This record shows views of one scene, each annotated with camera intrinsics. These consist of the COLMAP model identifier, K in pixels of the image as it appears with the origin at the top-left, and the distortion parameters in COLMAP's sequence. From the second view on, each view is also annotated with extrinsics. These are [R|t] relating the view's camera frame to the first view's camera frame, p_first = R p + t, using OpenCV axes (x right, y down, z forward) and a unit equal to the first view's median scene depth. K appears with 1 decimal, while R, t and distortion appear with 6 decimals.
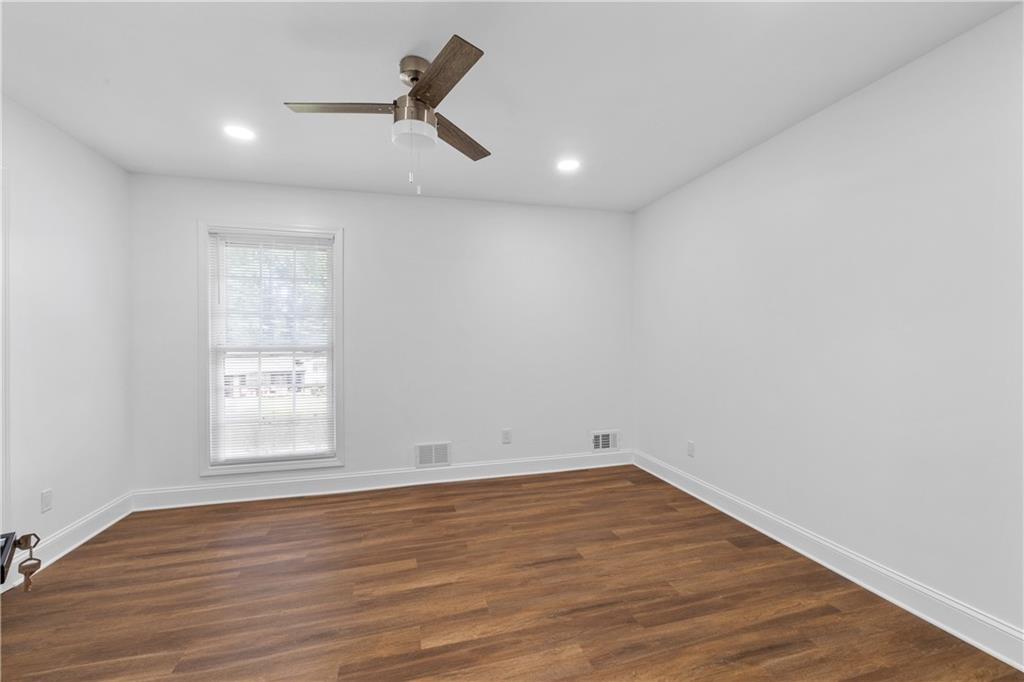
lens RADIAL K [[427.1, 0, 511.4], [0, 427.1, 339.0], [0, 0, 1]] dist [-0.002592, 0.000037]
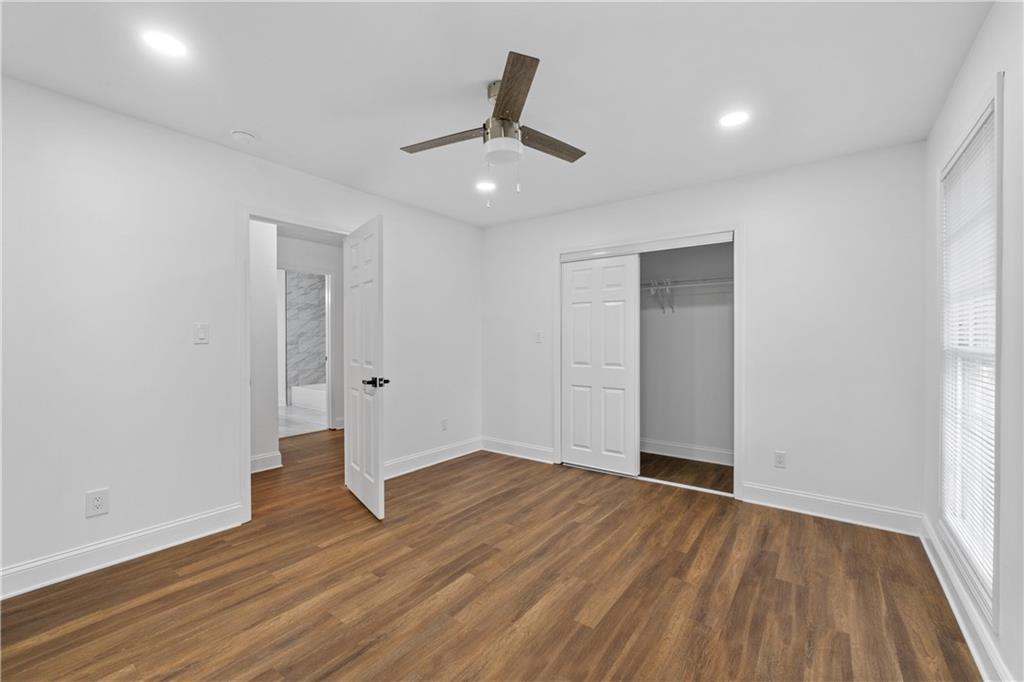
lens RADIAL K [[427.1, 0, 509.7], [0, 427.1, 340.1], [0, 0, 1]] dist [-0.002592, 0.000037]
pose [[-0.785154, 0.009780, -0.619223, 0.431812], [0.005871, 0.999948, 0.008349, 0.002911], [0.619273, 0.002919, -0.785170, 1.847677]]
